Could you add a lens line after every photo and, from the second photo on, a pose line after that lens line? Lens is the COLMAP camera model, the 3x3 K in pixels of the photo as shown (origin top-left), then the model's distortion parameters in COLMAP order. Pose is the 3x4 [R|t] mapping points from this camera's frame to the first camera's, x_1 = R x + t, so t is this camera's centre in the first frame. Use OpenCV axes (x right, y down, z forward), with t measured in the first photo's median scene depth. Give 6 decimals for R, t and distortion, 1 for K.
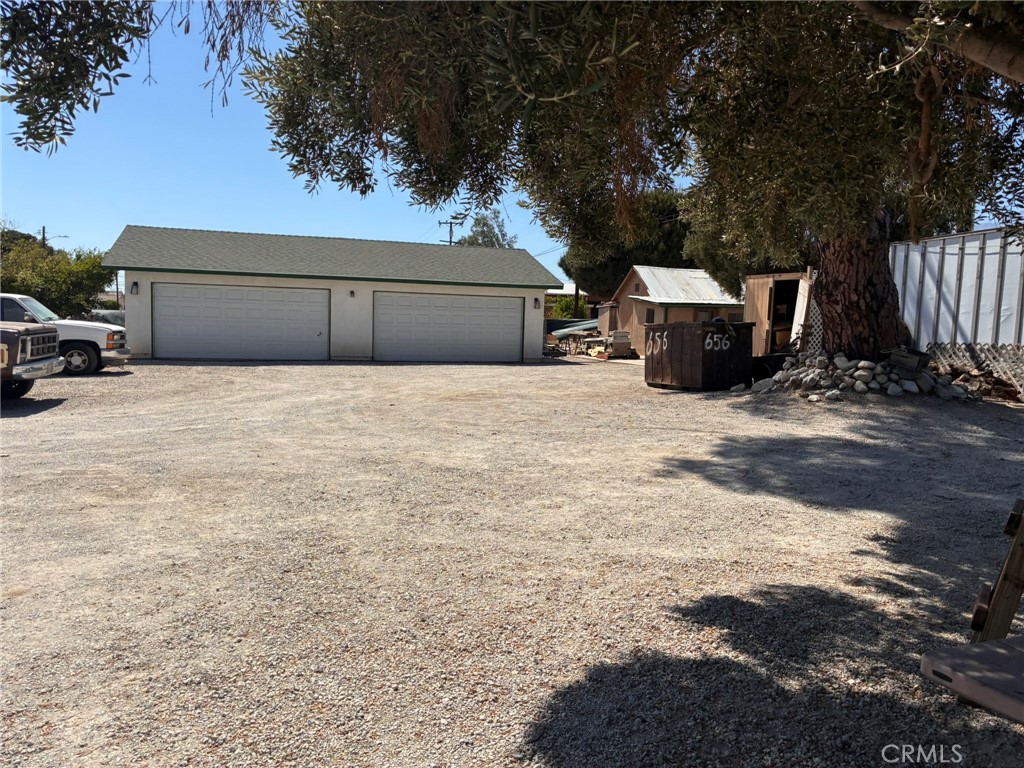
lens RADIAL K [[785.0, 0, 512.0], [0, 785.0, 384.0], [0, 0, 1]] dist [0.044051, -0.067328]
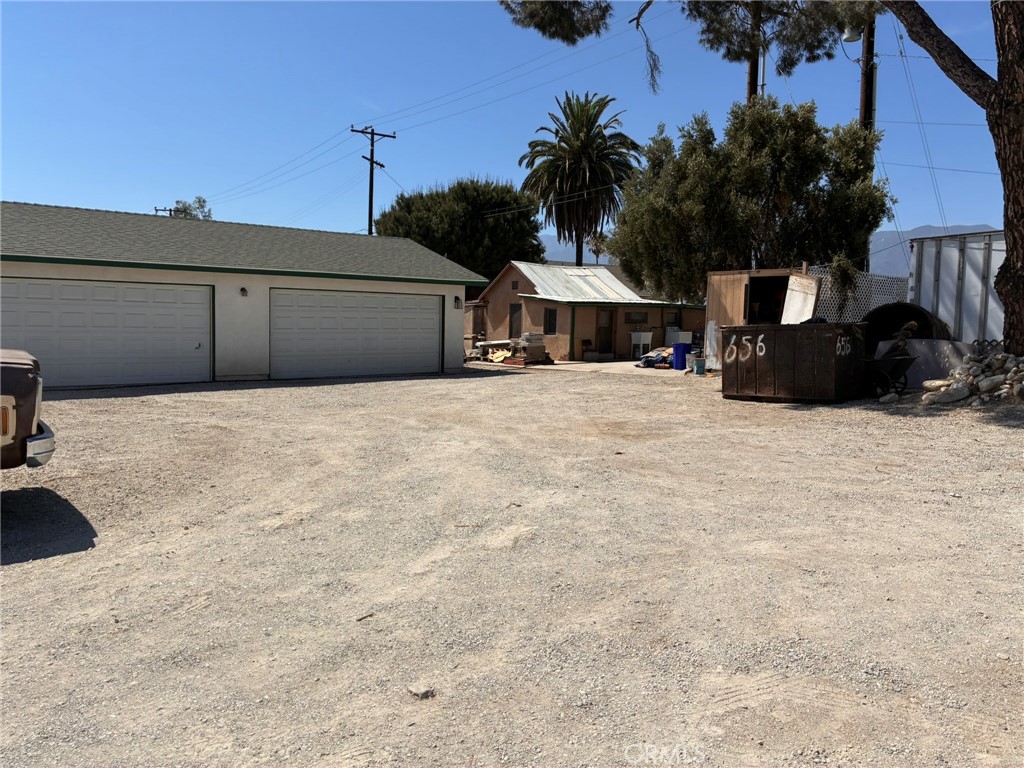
lens RADIAL K [[785.0, 0, 512.0], [0, 785.0, 384.0], [0, 0, 1]] dist [0.044051, -0.067328]
pose [[0.923687, -0.045725, 0.380411, -0.302304], [0.045216, 0.998924, 0.010279, -0.027073], [-0.380472, 0.007706, 0.924761, 0.248080]]
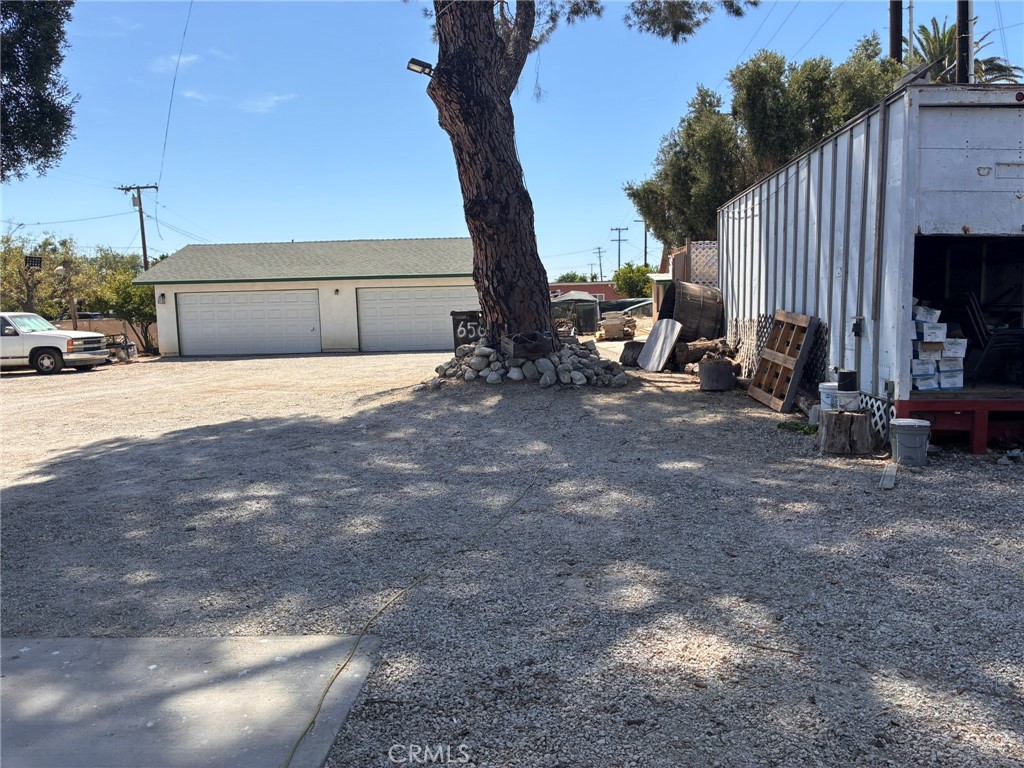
lens RADIAL K [[785.0, 0, 512.0], [0, 785.0, 384.0], [0, 0, 1]] dist [0.044051, -0.067328]
pose [[0.935093, -0.015992, -0.354040, 0.488119], [0.024696, 0.999493, 0.020078, -0.002215], [0.353540, -0.027518, 0.935015, 0.062870]]
